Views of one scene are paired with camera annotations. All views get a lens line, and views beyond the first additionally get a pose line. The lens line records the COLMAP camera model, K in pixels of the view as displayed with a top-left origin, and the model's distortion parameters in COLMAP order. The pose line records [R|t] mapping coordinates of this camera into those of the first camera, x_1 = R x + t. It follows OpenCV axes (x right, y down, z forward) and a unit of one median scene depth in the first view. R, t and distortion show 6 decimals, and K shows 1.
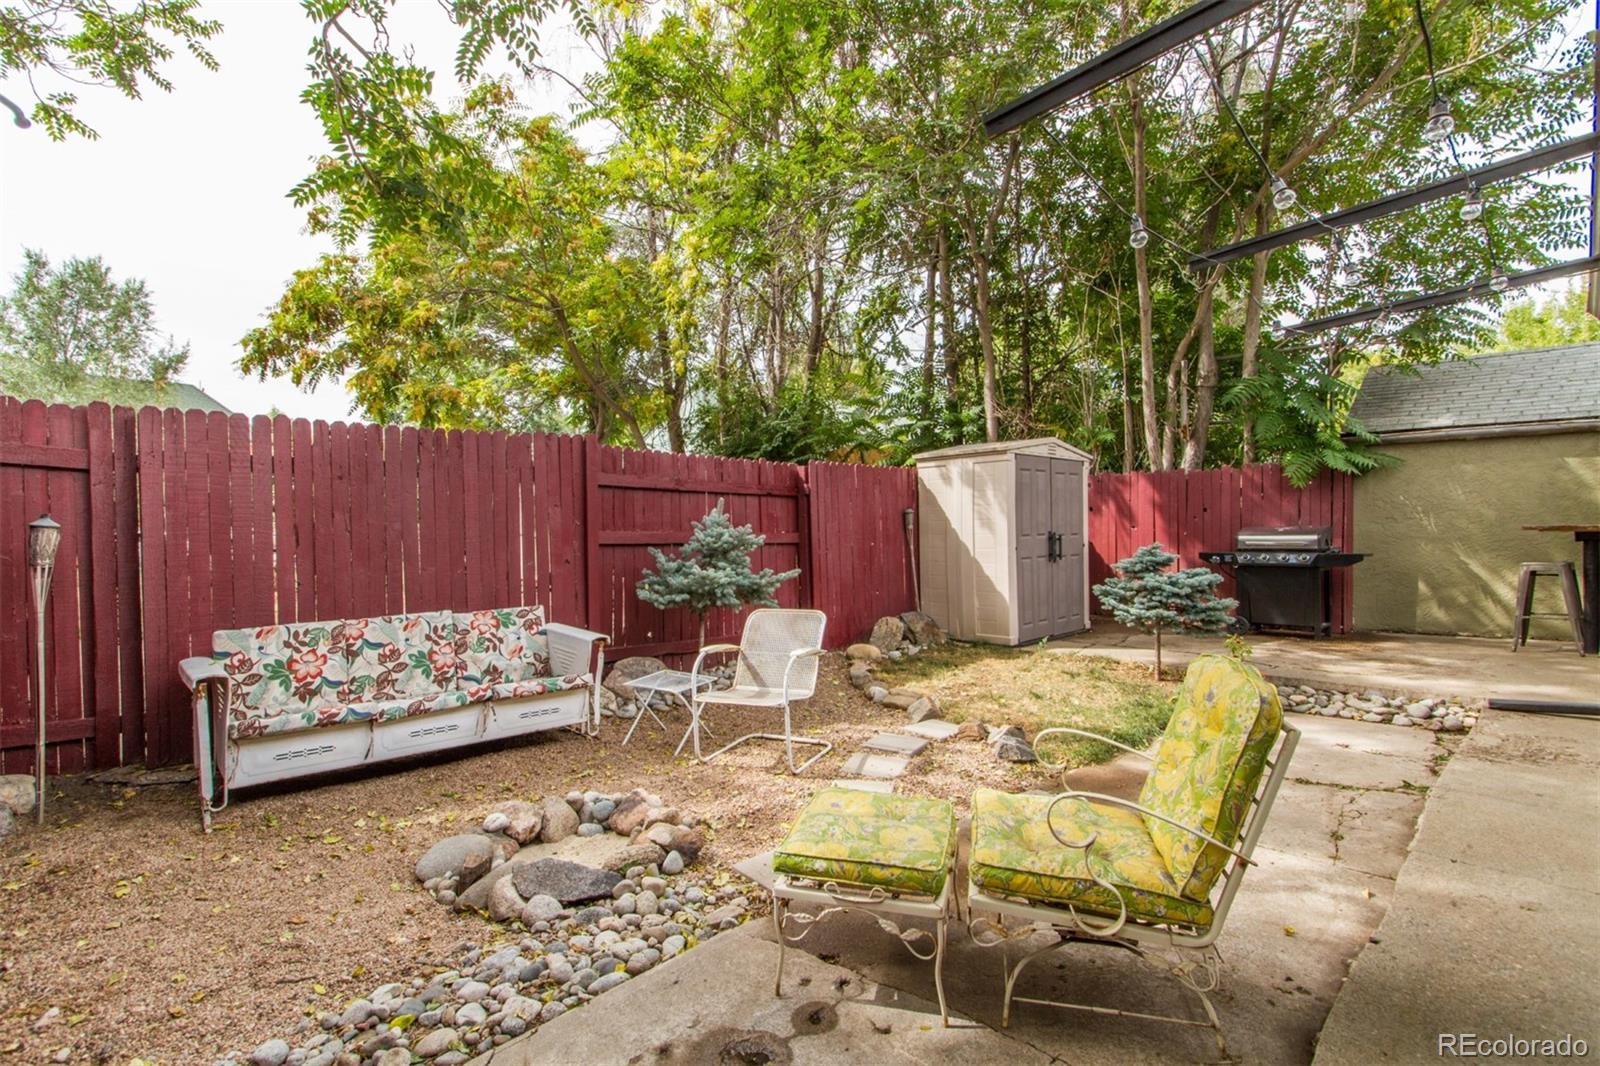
lens RADIAL K [[762.6, 0, 811.5], [0, 762.6, 524.8], [0, 0, 1]] dist [0.004222, 0.000182]
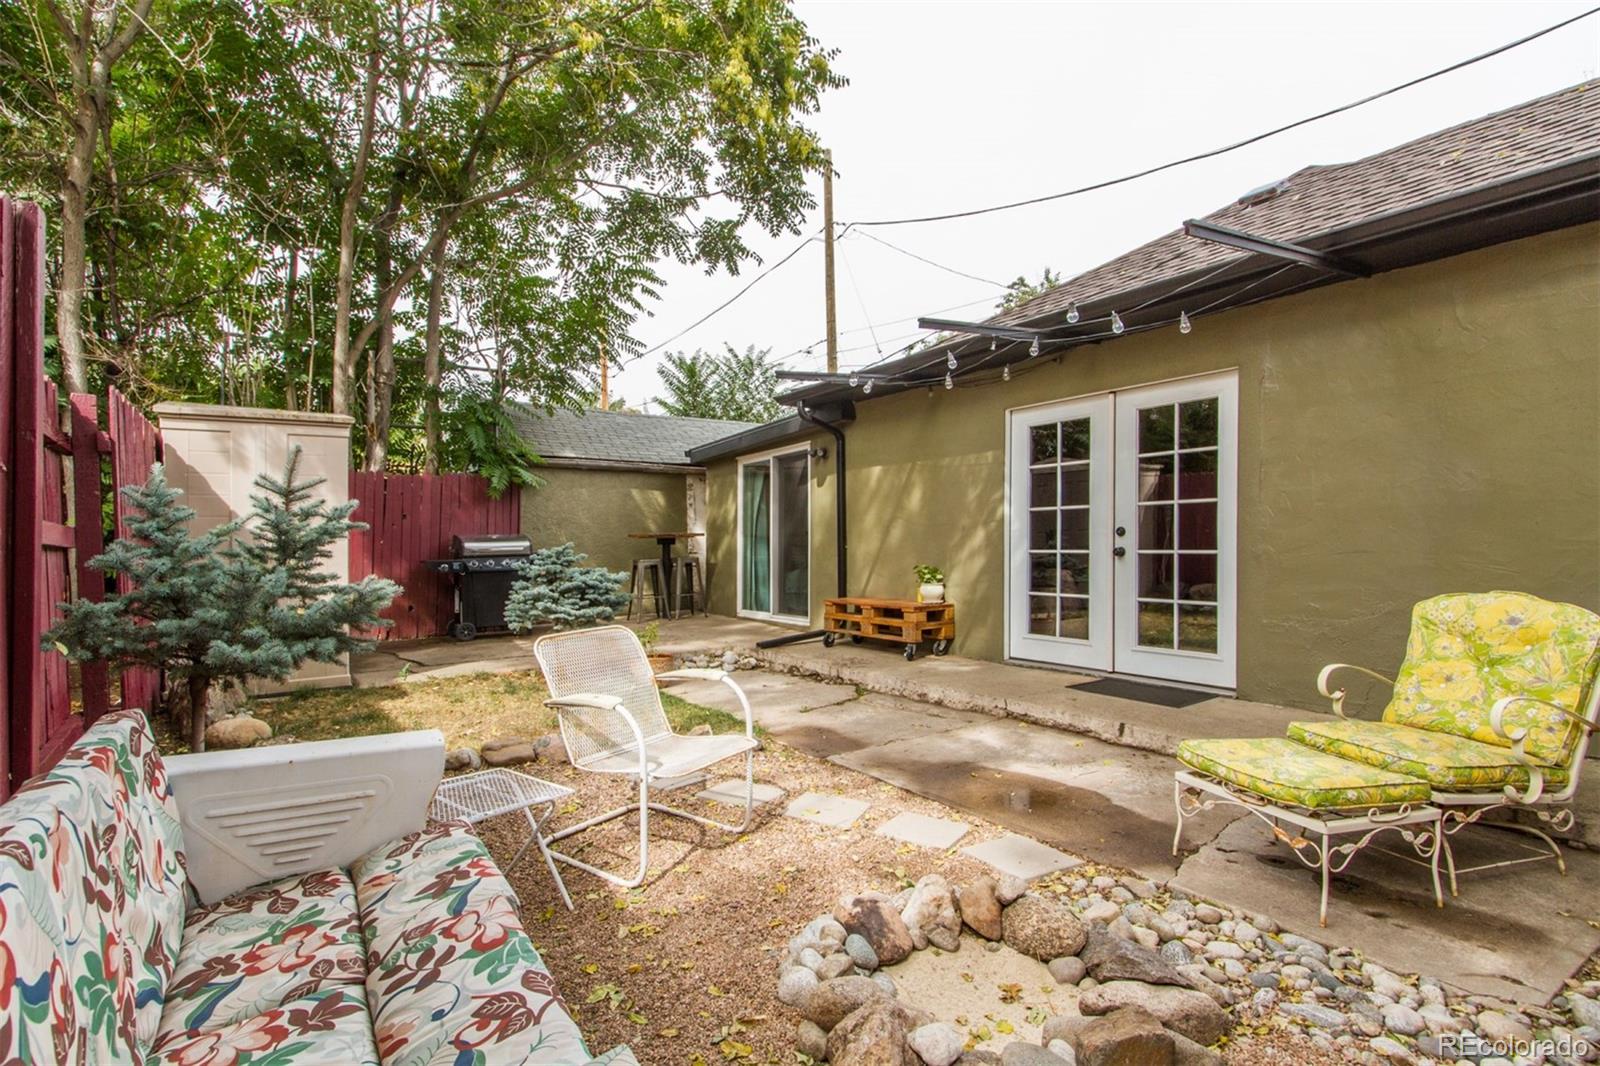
lens RADIAL K [[762.6, 0, 811.5], [0, 762.6, 524.8], [0, 0, 1]] dist [0.004222, 0.000182]
pose [[0.115127, 0.026774, 0.992990, -0.445112], [0.008646, 0.999572, -0.027954, 0.026030], [-0.993313, 0.011804, 0.114847, 0.486024]]
